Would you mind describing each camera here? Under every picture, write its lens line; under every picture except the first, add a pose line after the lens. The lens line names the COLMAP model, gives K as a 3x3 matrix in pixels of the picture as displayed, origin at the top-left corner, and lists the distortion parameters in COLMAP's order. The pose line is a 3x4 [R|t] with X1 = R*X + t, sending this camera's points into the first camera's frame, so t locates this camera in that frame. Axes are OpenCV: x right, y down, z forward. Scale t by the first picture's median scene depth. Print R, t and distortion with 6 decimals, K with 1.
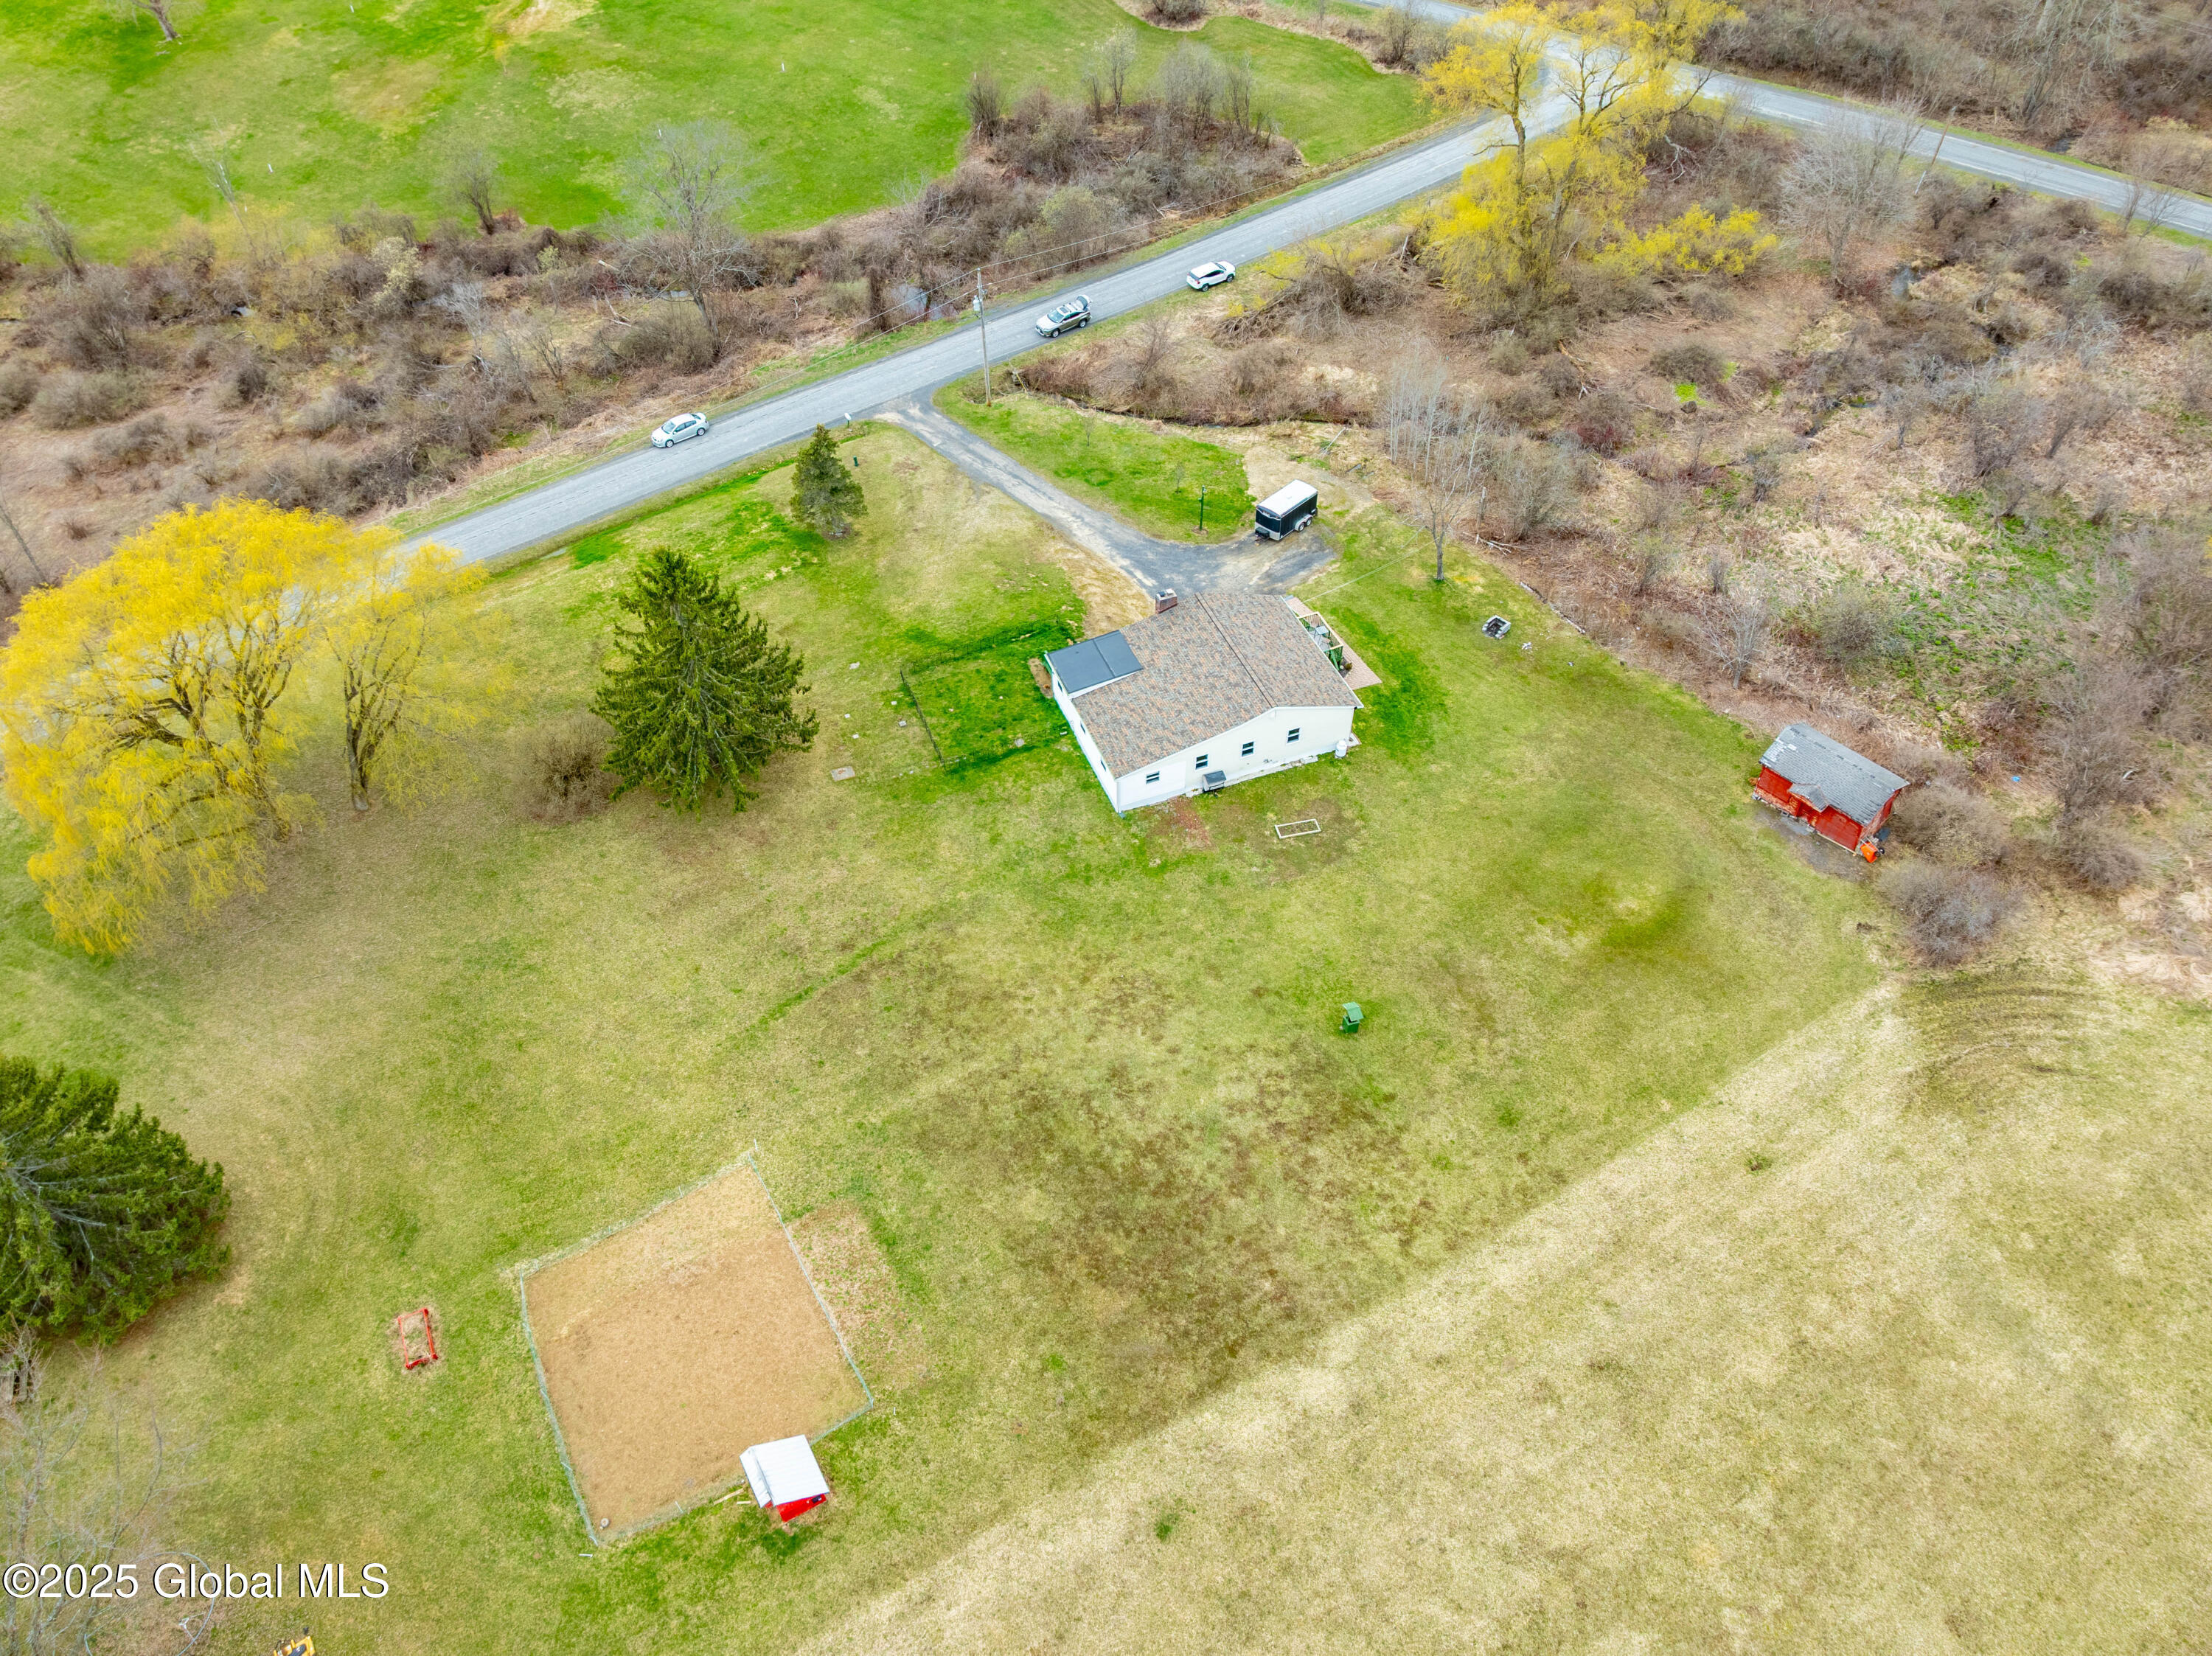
lens RADIAL K [[1562.9, 0, 1087.5], [0, 1562.9, 811.7], [0, 0, 1]] dist [-0.020407, -0.045214]
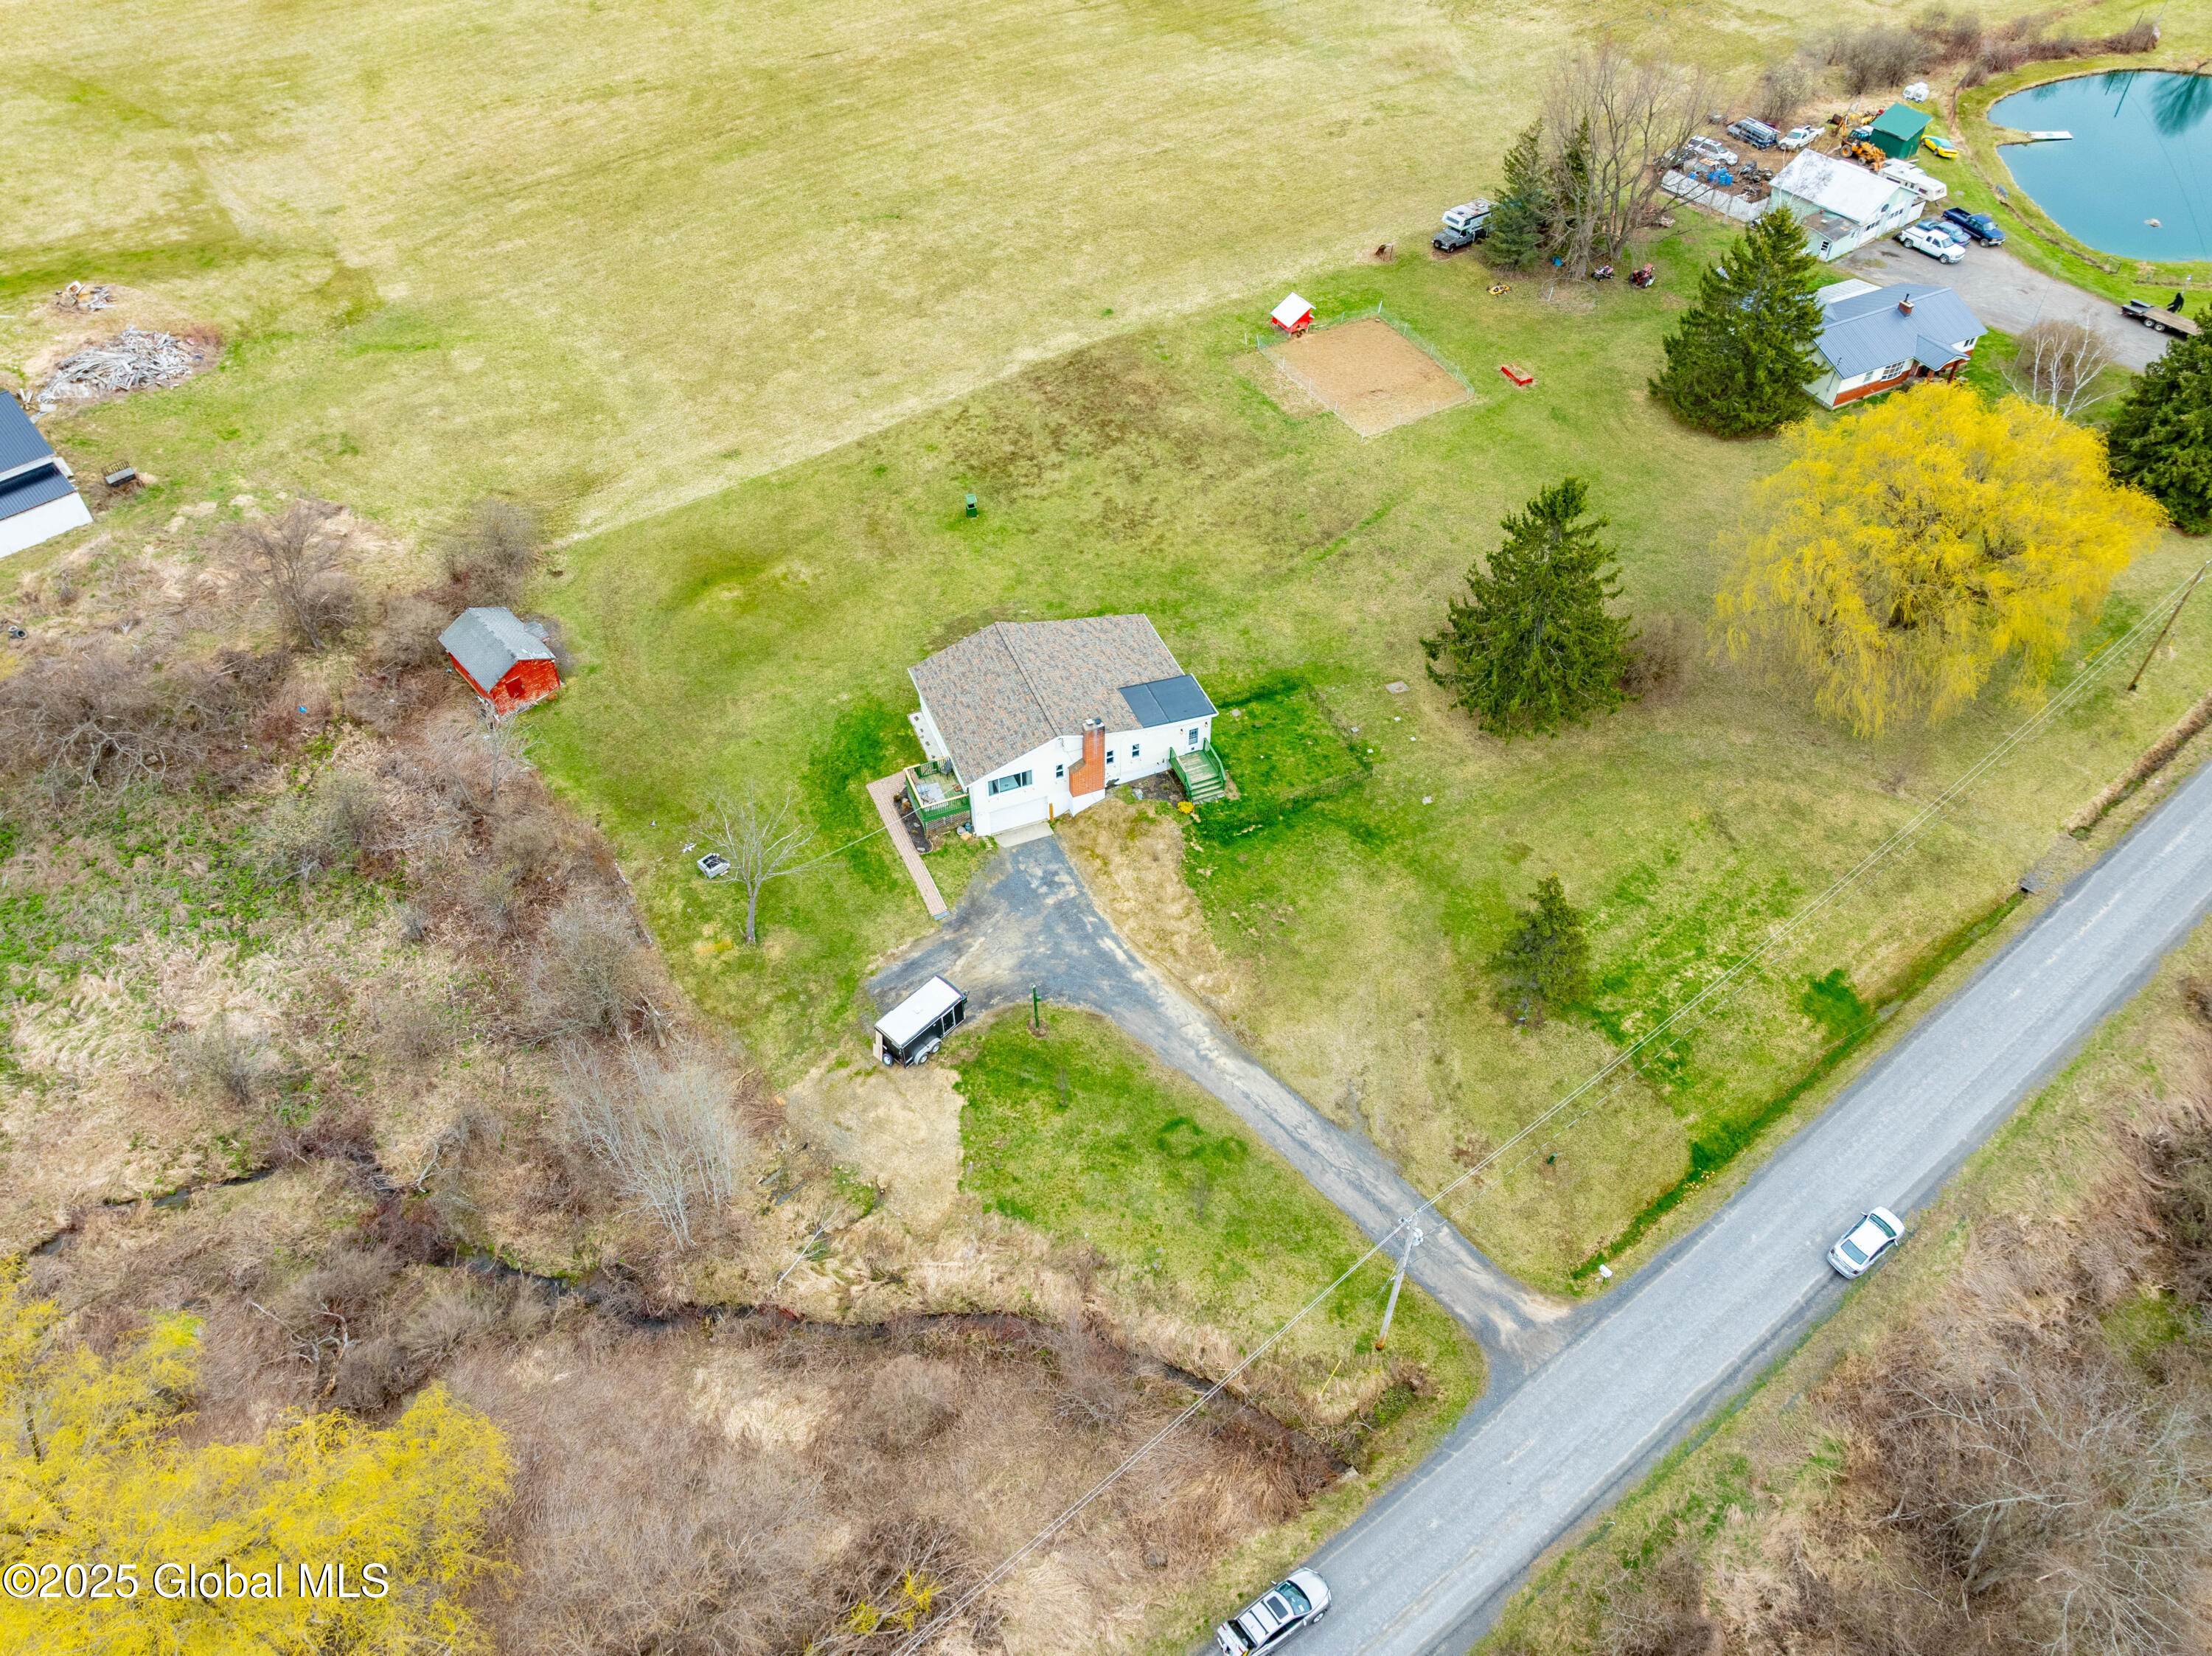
lens RADIAL K [[1562.9, 0, 1087.5], [0, 1562.9, 811.7], [0, 0, 1]] dist [-0.020407, -0.045214]
pose [[-0.999782, 0.019295, 0.007941, 0.060566], [0.007173, -0.039552, 0.999192, -1.366555], [0.019594, 0.999031, 0.039405, 1.292185]]
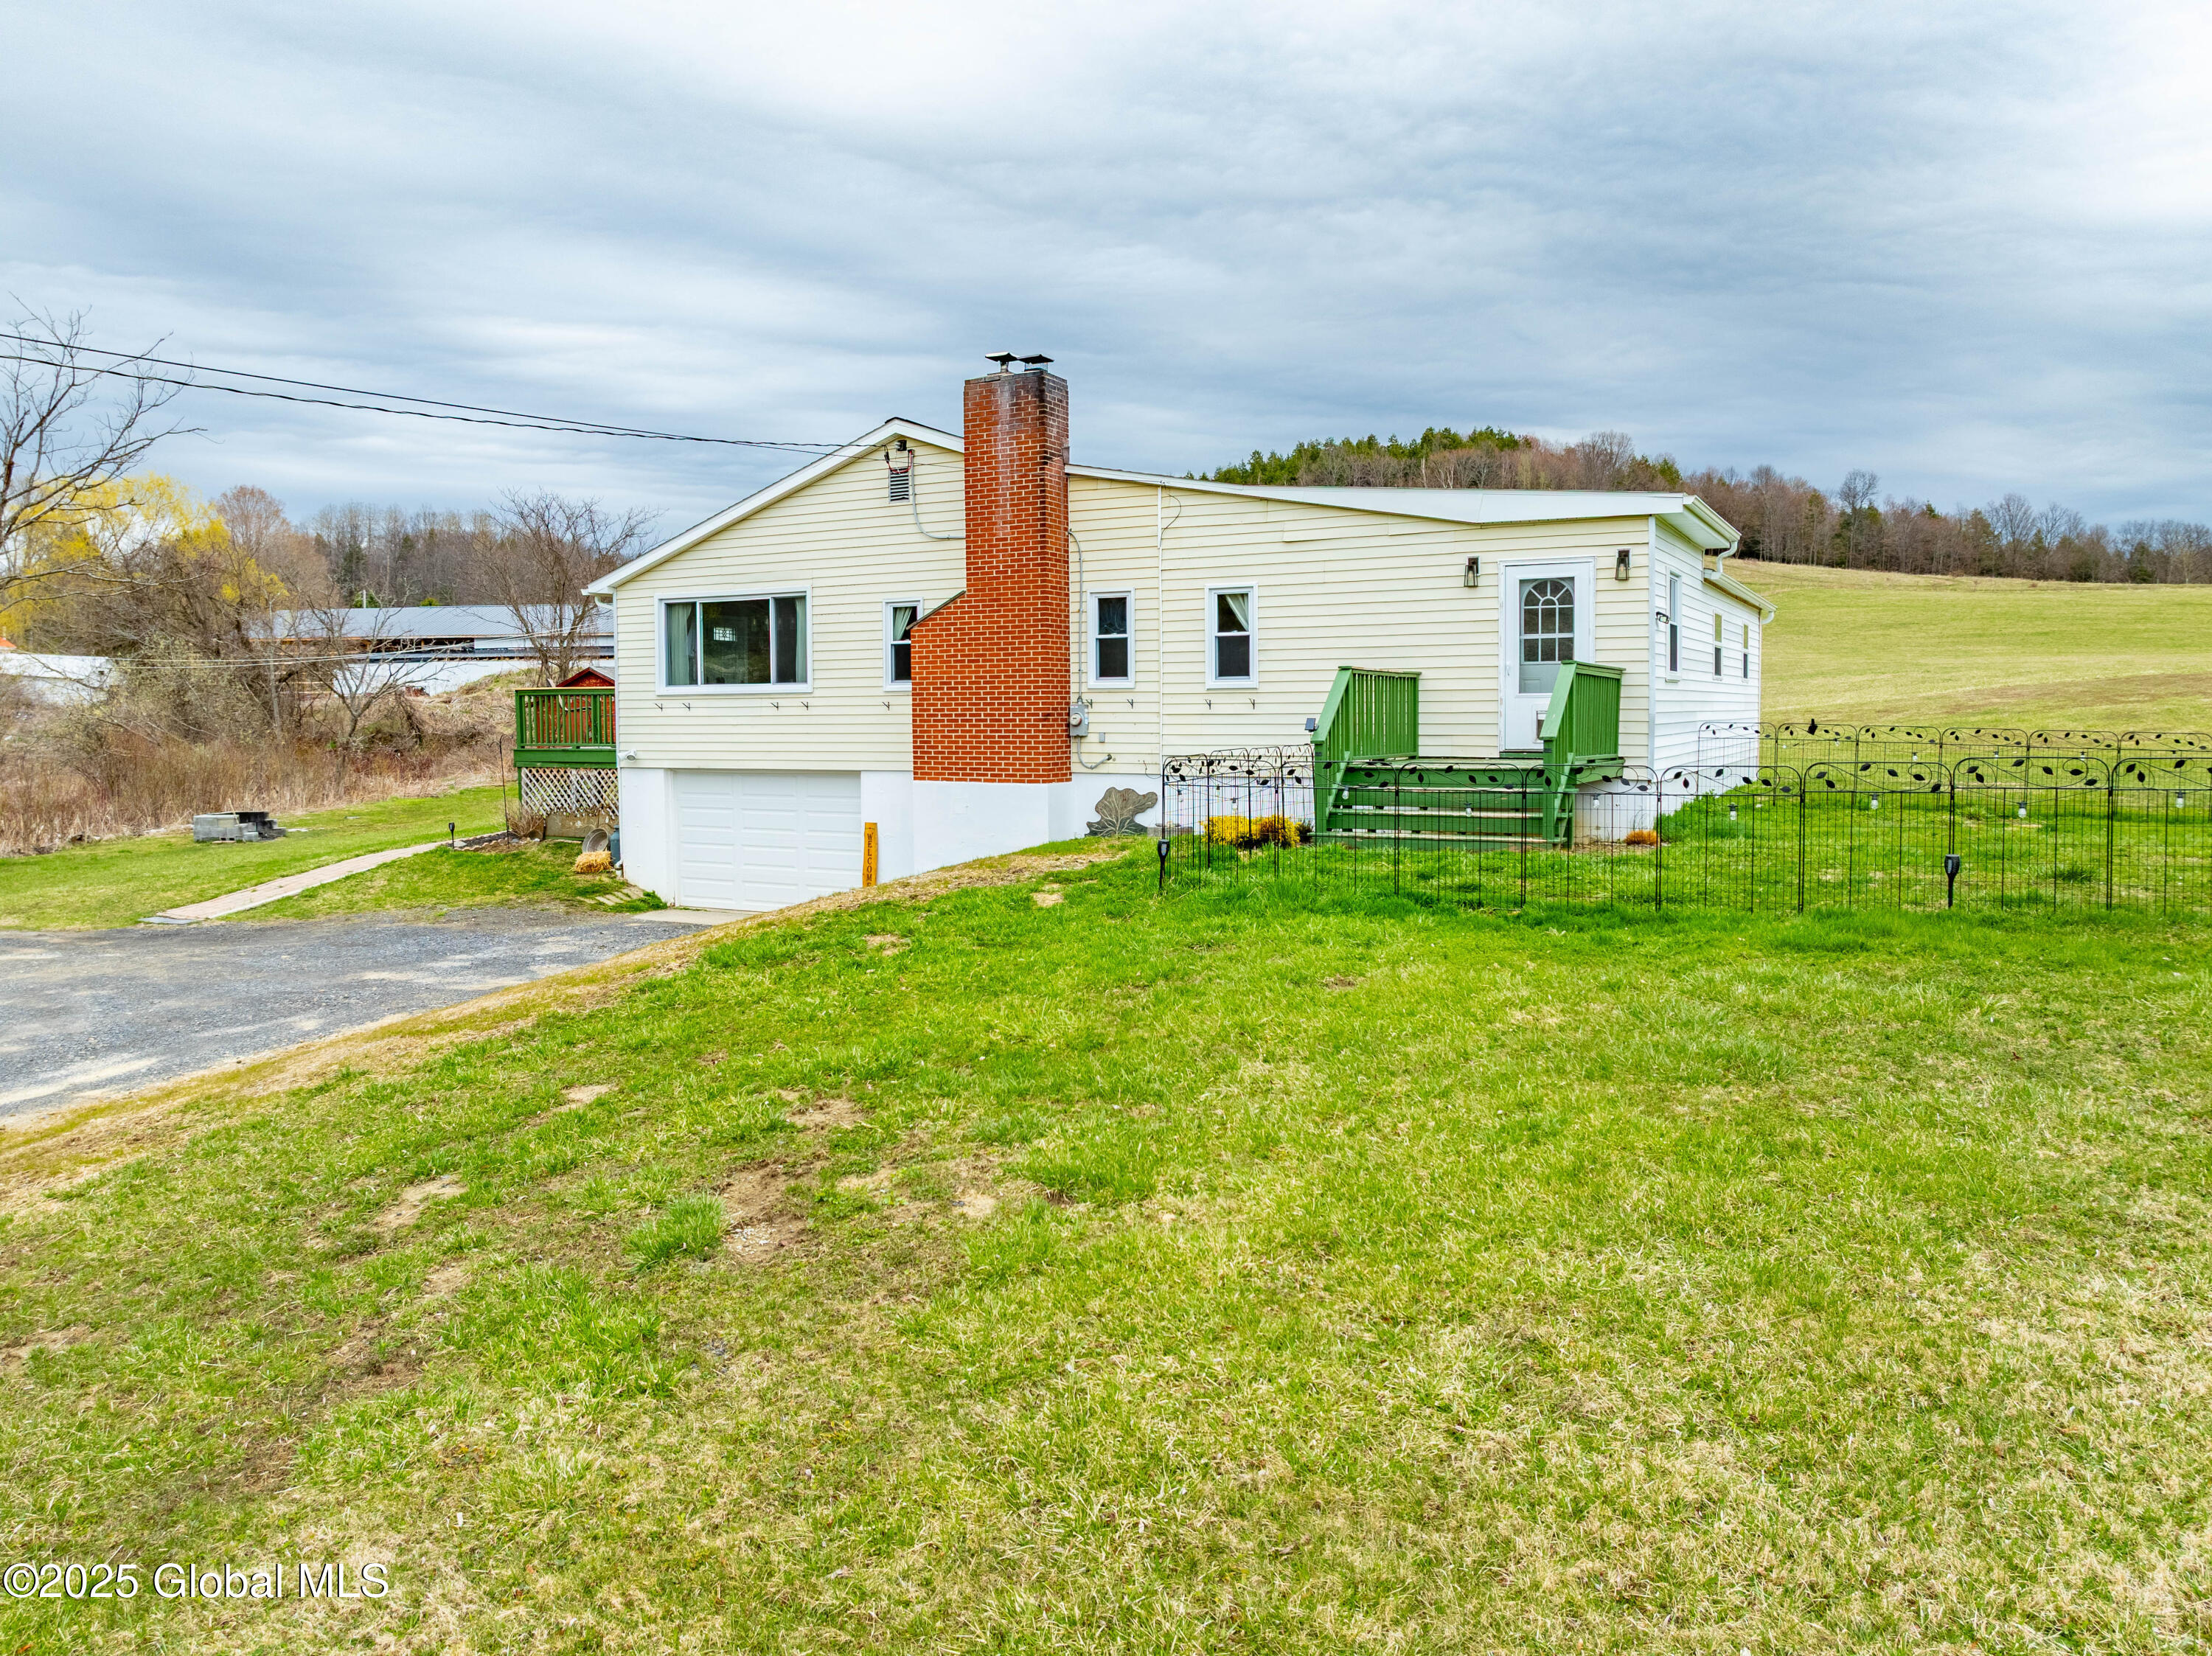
lens RADIAL K [[1562.9, 0, 1087.5], [0, 1562.9, 811.7], [0, 0, 1]] dist [-0.020407, -0.045214]
pose [[-0.647132, -0.029705, 0.761799, -0.145600], [0.567254, 0.648845, 0.507171, -0.255041], [-0.509355, 0.760340, -0.403038, 1.427832]]
